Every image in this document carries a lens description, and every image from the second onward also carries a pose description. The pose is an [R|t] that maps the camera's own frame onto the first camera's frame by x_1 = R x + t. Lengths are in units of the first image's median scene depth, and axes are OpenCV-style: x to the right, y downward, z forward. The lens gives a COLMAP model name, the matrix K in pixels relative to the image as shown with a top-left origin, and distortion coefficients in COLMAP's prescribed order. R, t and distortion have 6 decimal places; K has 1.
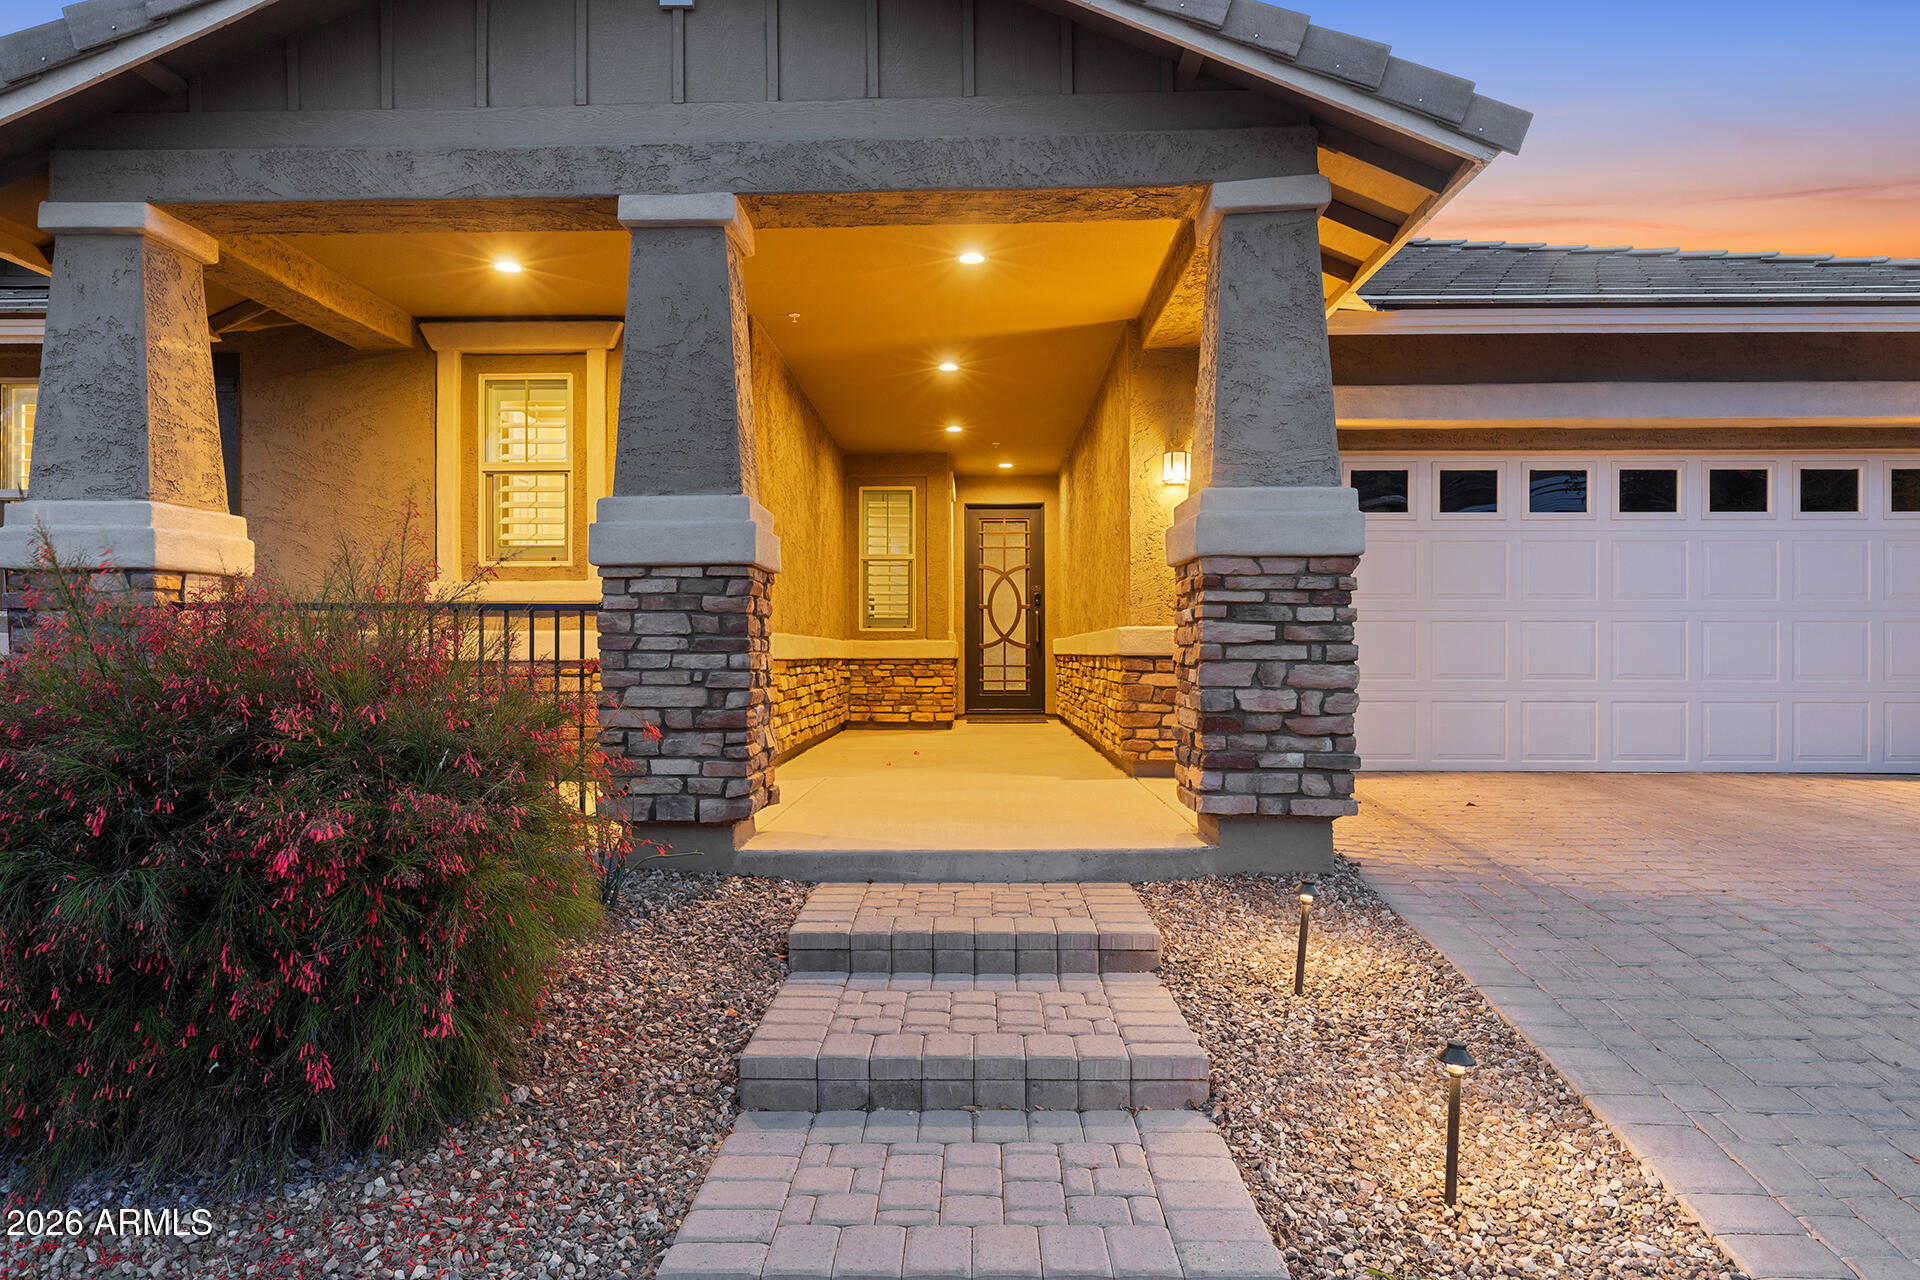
lens RADIAL K [[1267.0, 0, 959.9], [0, 1267.0, 646.0], [0, 0, 1]] dist [0.005292, 0.000579]
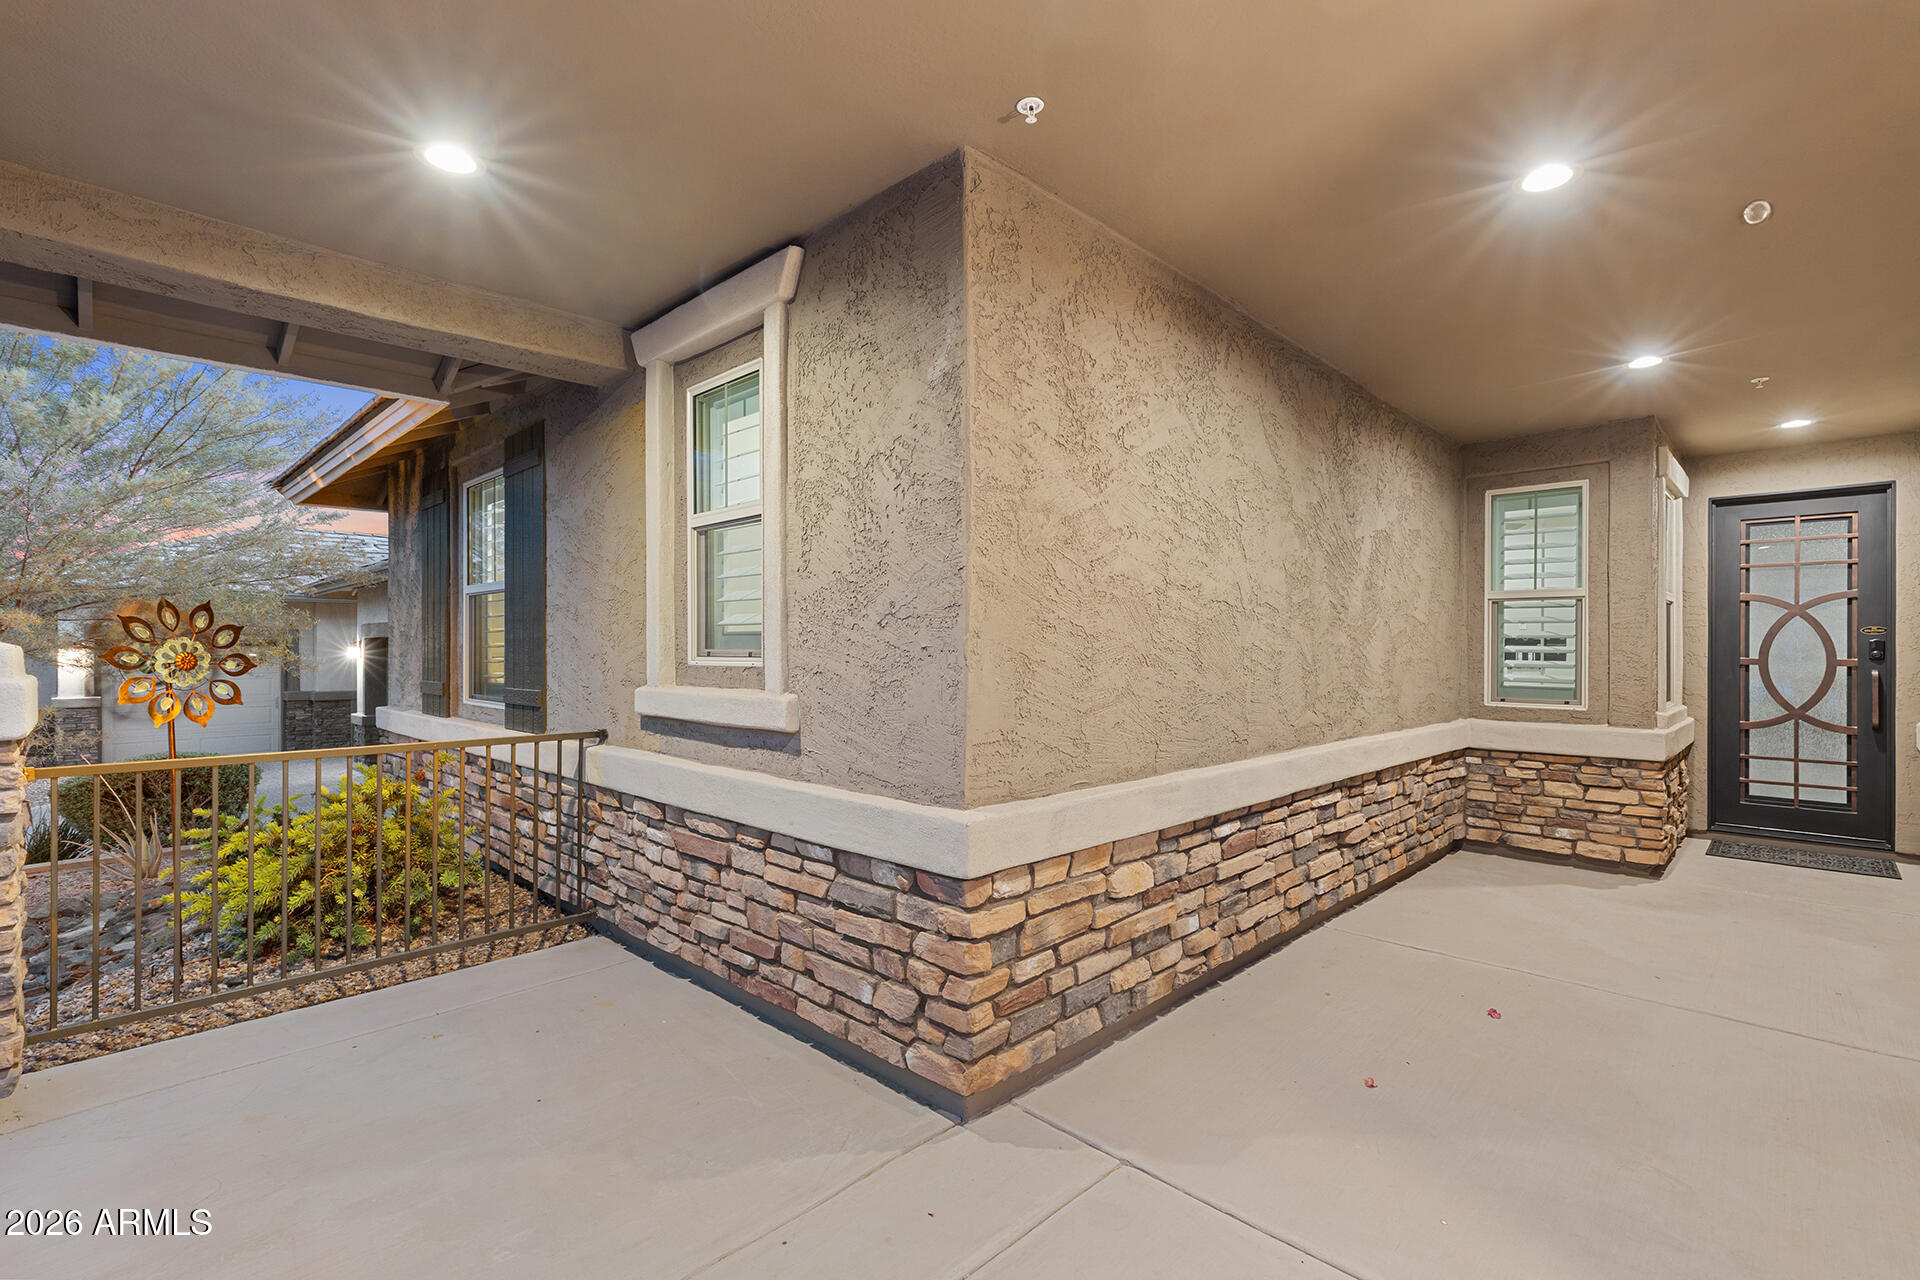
lens RADIAL K [[869.5, 0, 951.3], [0, 869.5, 650.7], [0, 0, 1]] dist [0.004151, 0.000838]
pose [[0.722344, 0.003373, -0.691526, 0.035648], [0.003601, 0.999956, 0.008640, -0.046012], [0.691525, -0.008731, 0.722300, 0.468996]]
